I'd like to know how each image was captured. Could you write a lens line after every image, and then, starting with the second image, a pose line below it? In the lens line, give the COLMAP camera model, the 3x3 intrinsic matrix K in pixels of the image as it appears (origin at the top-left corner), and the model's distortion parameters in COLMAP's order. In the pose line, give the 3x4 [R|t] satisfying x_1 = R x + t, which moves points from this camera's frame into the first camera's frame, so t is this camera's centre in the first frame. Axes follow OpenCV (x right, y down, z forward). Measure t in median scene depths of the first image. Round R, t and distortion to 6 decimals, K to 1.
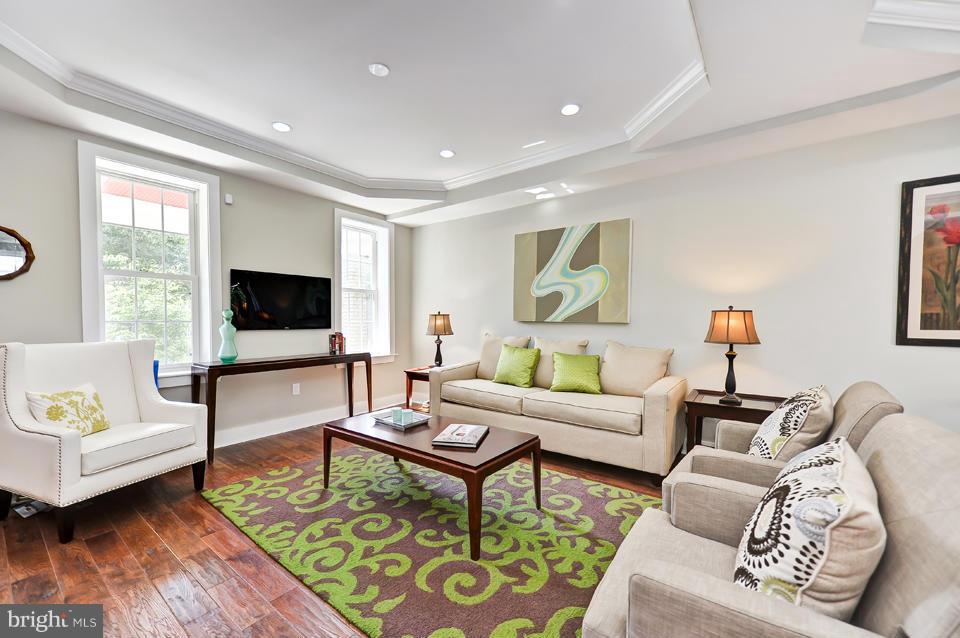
lens RADIAL K [[380.7, 0, 476.6], [0, 380.7, 326.9], [0, 0, 1]] dist [0.009283, -0.000908]
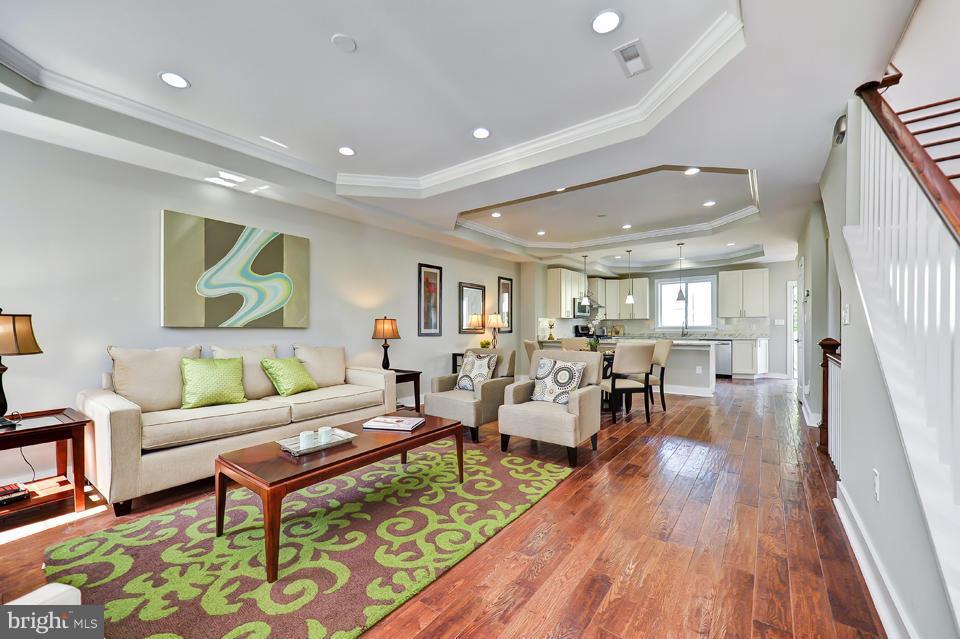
lens RADIAL K [[380.7, 0, 480.6], [0, 380.7, 329.6], [0, 0, 1]] dist [0.009283, -0.000908]
pose [[-0.005599, -0.010693, 0.999927, -0.790338], [0.021787, 0.999704, 0.010813, -0.005305], [-0.999747, 0.021846, -0.005364, 0.483140]]
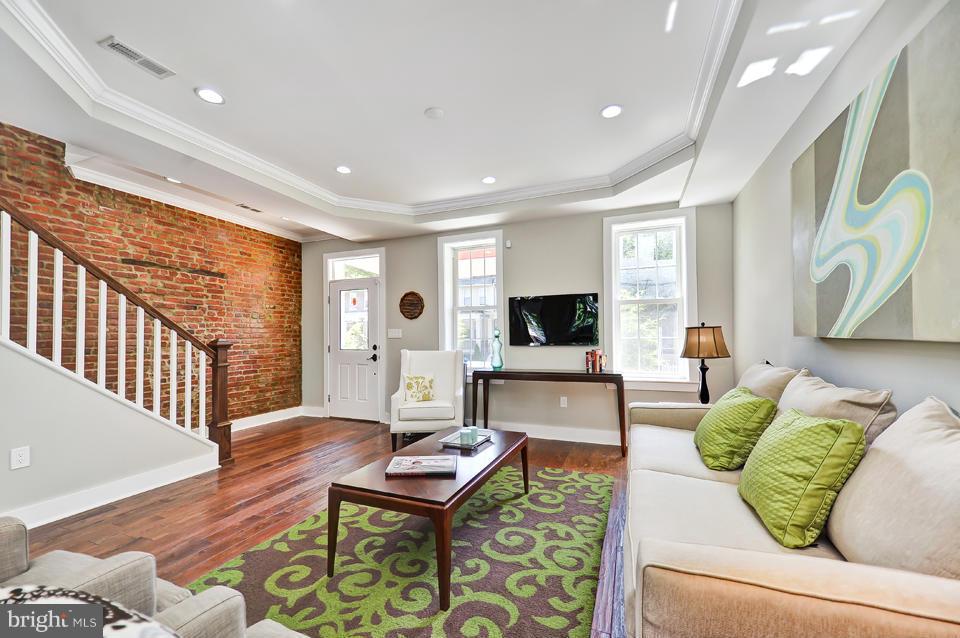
lens RADIAL K [[380.7, 0, 477.4], [0, 380.7, 327.2], [0, 0, 1]] dist [0.009283, -0.000908]
pose [[0.265884, -0.027563, -0.963611, 0.573419], [-0.010307, 0.999453, -0.031432, -0.009731], [0.963950, 0.018289, 0.265455, 0.575037]]
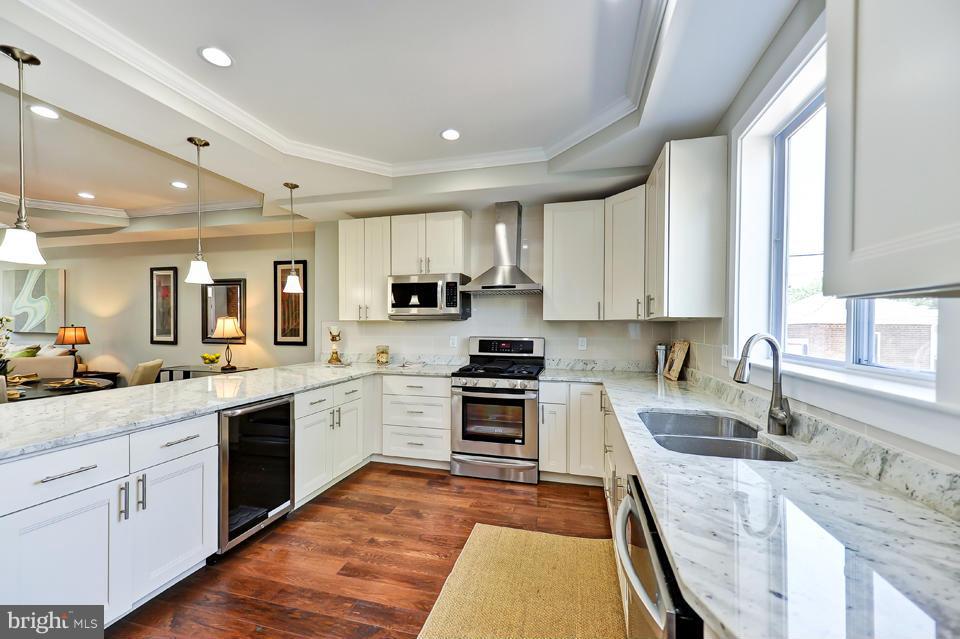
lens RADIAL K [[380.7, 0, 480.5], [0, 380.7, 330.0], [0, 0, 1]] dist [0.009283, -0.000908]
pose [[0.921172, 0.002811, 0.389145, 1.425980], [0.002462, 0.999912, -0.013052, 0.002497], [-0.389147, 0.012982, 0.921084, -1.210388]]
